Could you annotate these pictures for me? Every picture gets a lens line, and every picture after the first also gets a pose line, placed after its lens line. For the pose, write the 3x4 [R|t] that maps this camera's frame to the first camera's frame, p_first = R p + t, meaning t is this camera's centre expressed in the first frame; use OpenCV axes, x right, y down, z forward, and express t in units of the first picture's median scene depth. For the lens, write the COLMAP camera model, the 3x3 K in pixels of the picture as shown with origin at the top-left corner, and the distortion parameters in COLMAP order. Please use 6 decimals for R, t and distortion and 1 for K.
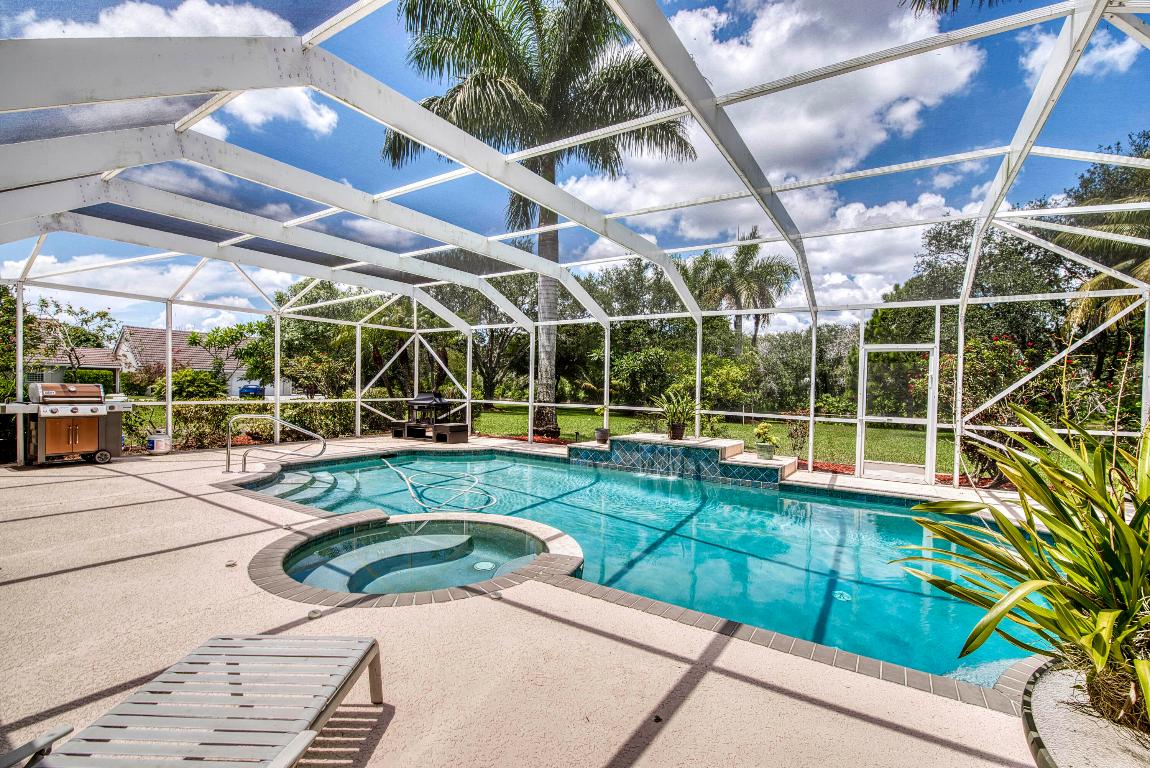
lens RADIAL K [[494.0, 0, 579.5], [0, 494.0, 377.9], [0, 0, 1]] dist [-0.014466, -0.004604]
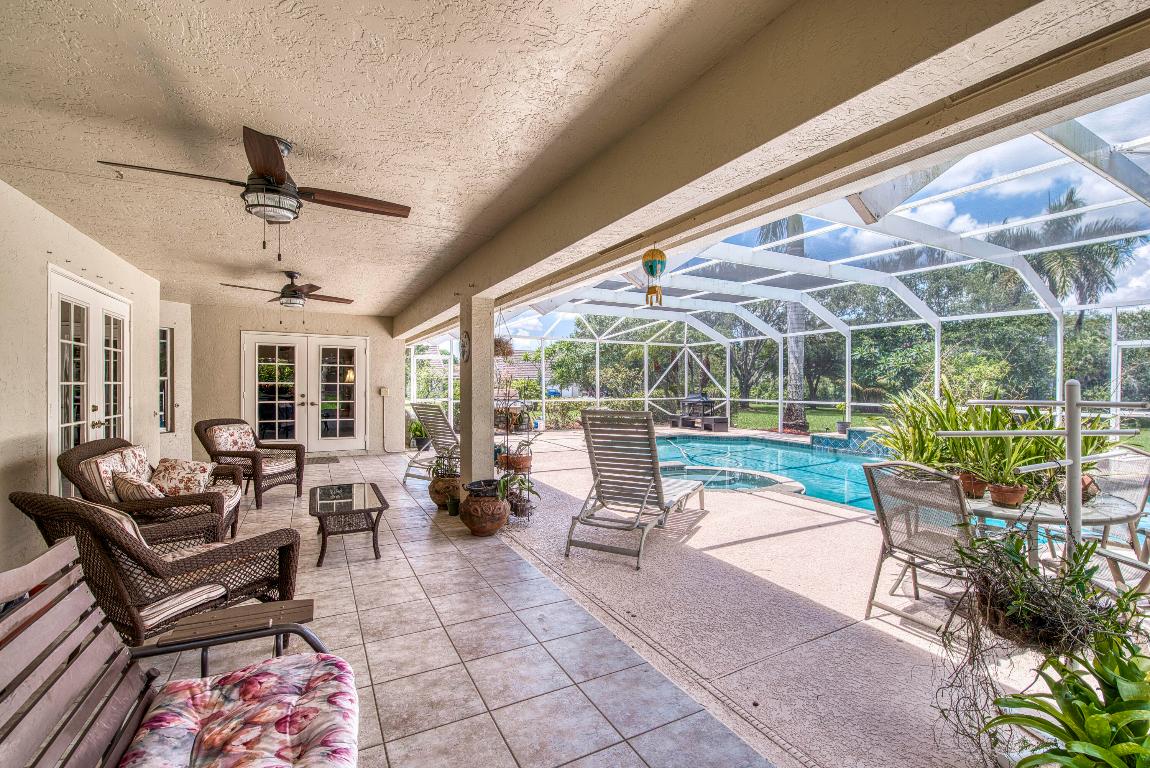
lens RADIAL K [[494.0, 0, 591.6], [0, 494.0, 390.2], [0, 0, 1]] dist [-0.014466, -0.004604]
pose [[0.886059, -0.012355, -0.463408, 0.052277], [0.022275, 0.999625, 0.015940, -0.004760], [0.463037, -0.024446, 0.886002, -0.286354]]
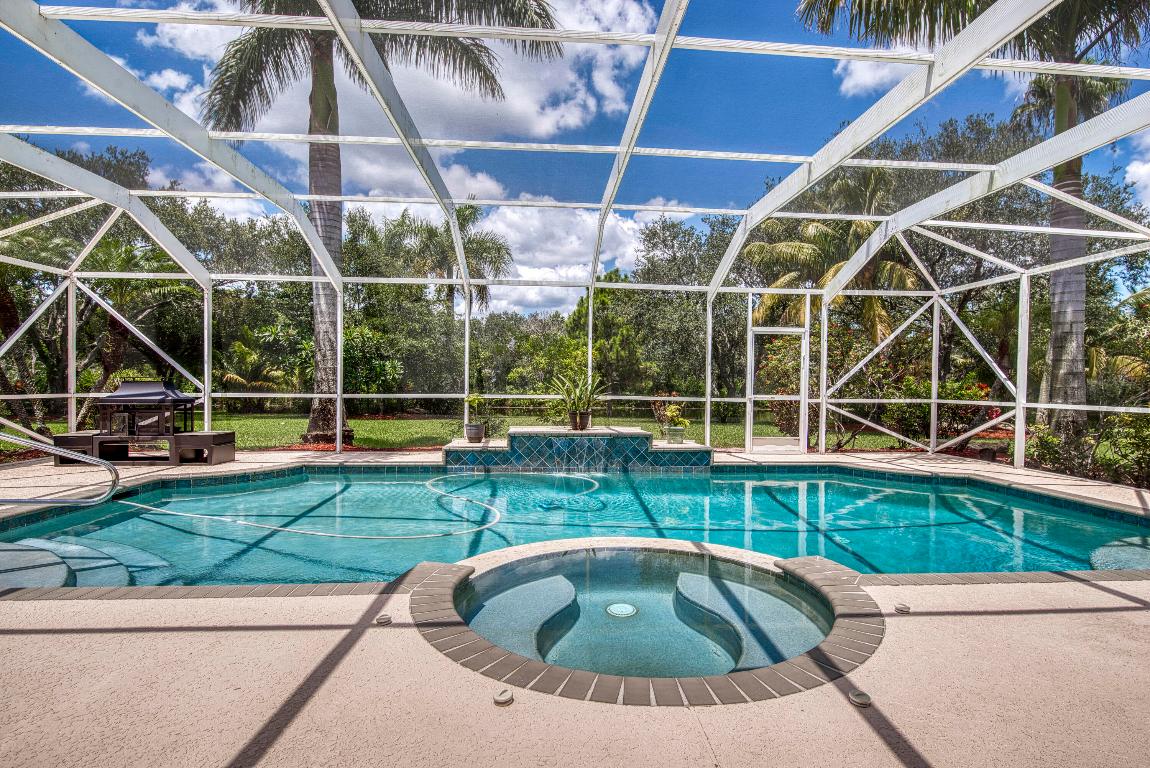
lens RADIAL K [[580.4, 0, 580.3], [0, 580.4, 378.4], [0, 0, 1]] dist [0.001159, -0.001027]
pose [[0.797736, -0.008162, 0.602951, -0.322422], [-0.000410, 0.999901, 0.014078, 0.017060], [-0.603006, -0.011478, 0.797654, 0.161619]]
